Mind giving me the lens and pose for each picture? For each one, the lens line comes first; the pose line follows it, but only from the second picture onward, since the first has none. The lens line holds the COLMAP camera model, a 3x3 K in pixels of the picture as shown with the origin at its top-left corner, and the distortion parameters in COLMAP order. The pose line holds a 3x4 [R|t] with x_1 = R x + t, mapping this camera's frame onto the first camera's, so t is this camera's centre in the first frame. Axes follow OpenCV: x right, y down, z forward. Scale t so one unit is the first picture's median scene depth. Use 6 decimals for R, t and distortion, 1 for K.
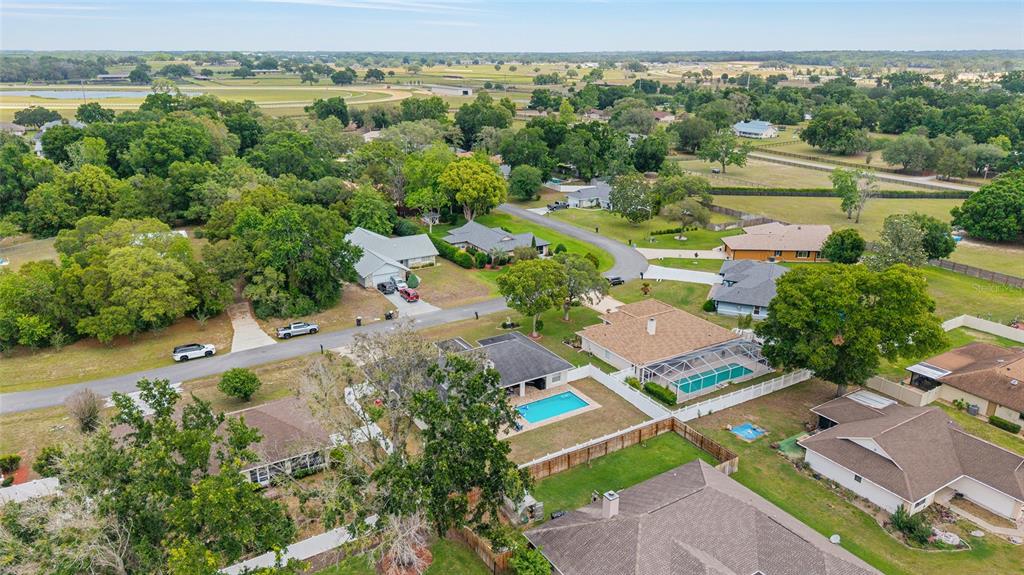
lens RADIAL K [[692.2, 0, 513.7], [0, 692.2, 266.2], [0, 0, 1]] dist [0.054146, -0.059302]
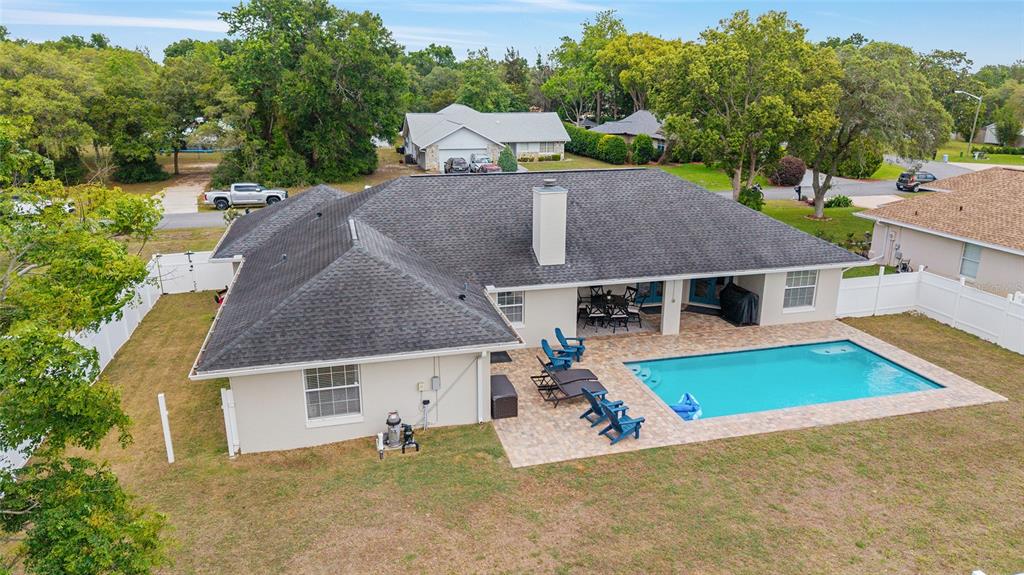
lens RADIAL K [[685.3, 0, 512.0], [0, 685.3, 287.5], [0, 0, 1]] dist [0.041536, -0.053428]
pose [[0.954269, 0.080063, -0.288027, 0.028630], [-0.083979, 0.996467, -0.001244, 0.164864], [0.286910, 0.025376, 0.957621, 0.669592]]
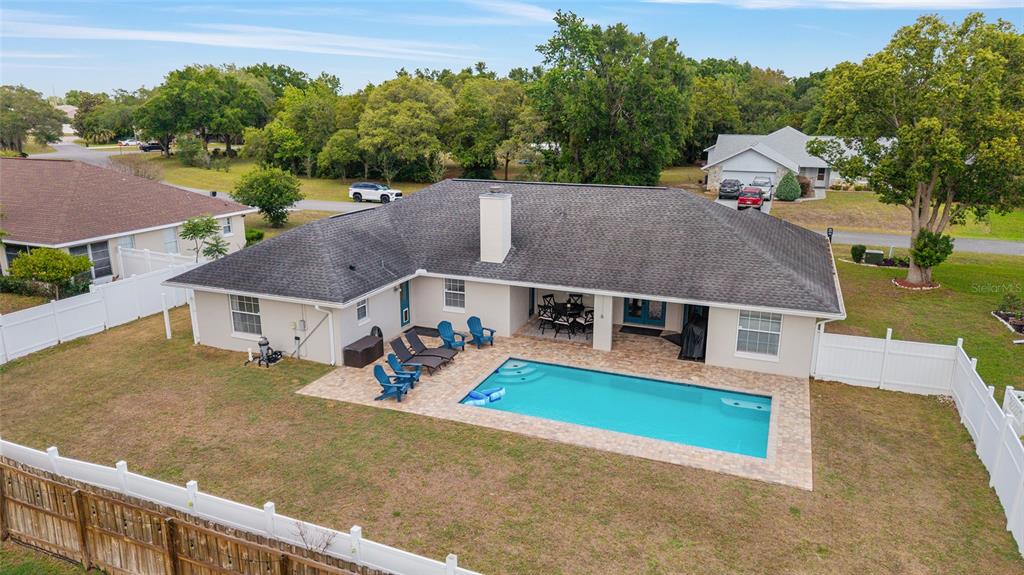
lens RADIAL K [[688.2, 0, 512.0], [0, 688.2, 287.5], [0, 0, 1]] dist [0.042020, -0.058388]
pose [[0.584173, 0.200546, -0.786462, 0.200581], [-0.237410, 0.968833, 0.070705, 0.142855], [0.776130, 0.145410, 0.613578, 0.749666]]
